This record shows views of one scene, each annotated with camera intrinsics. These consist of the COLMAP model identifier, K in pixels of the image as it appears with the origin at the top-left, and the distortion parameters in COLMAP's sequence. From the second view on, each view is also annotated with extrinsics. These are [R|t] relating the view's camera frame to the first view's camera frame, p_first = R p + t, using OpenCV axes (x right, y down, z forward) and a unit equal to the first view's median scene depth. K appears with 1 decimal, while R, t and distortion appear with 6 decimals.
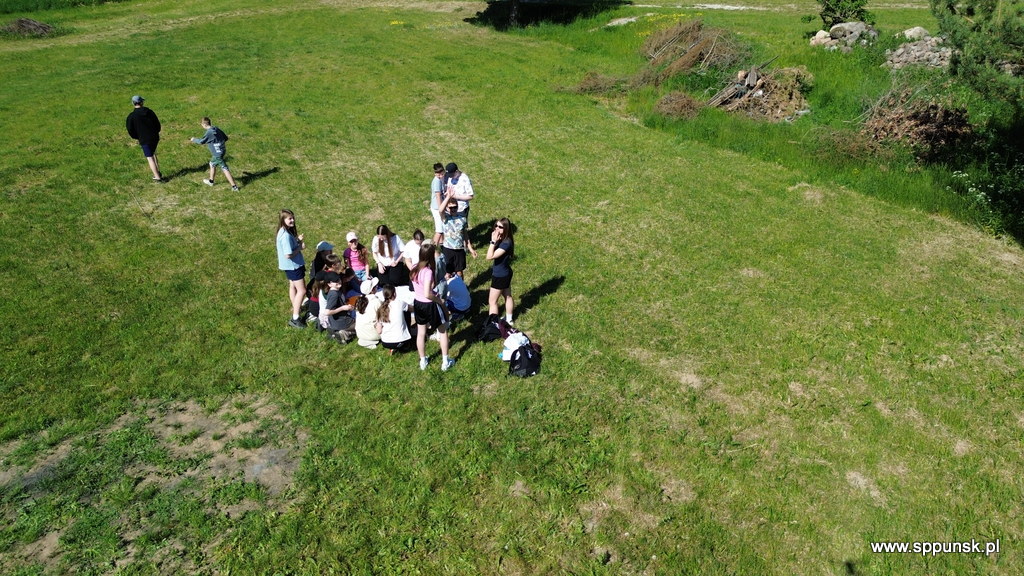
lens RADIAL K [[720.9, 0, 517.8], [0, 720.9, 286.3], [0, 0, 1]] dist [0.077244, -0.077947]
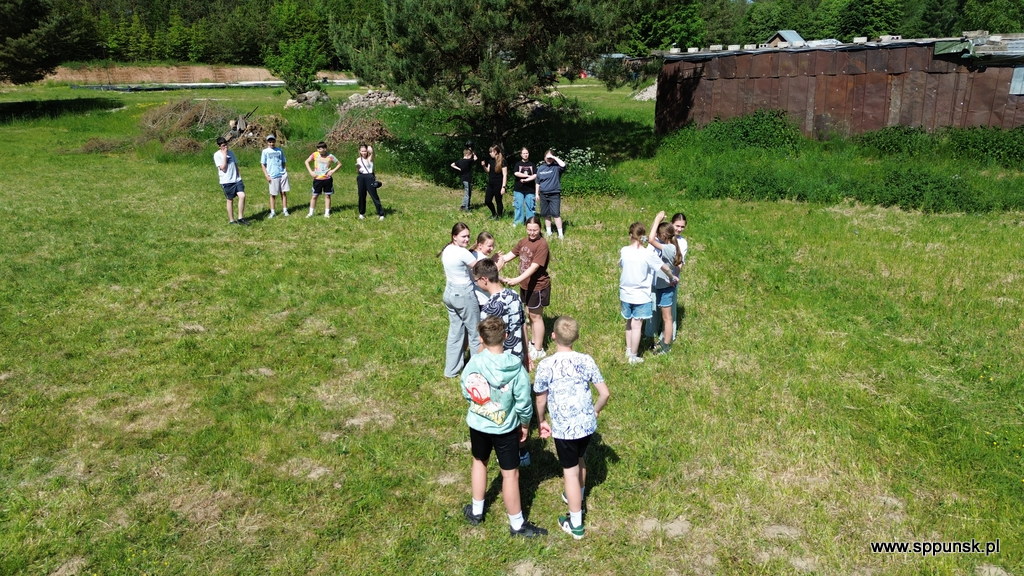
lens RADIAL K [[715.0, 0, 520.6], [0, 715.0, 290.8], [0, 0, 1]] dist [0.072794, -0.069078]
pose [[0.798316, -0.185051, 0.573103, -0.062125], [0.273742, 0.959133, -0.071617, 0.198249], [-0.536429, 0.214056, 0.816348, -0.212079]]
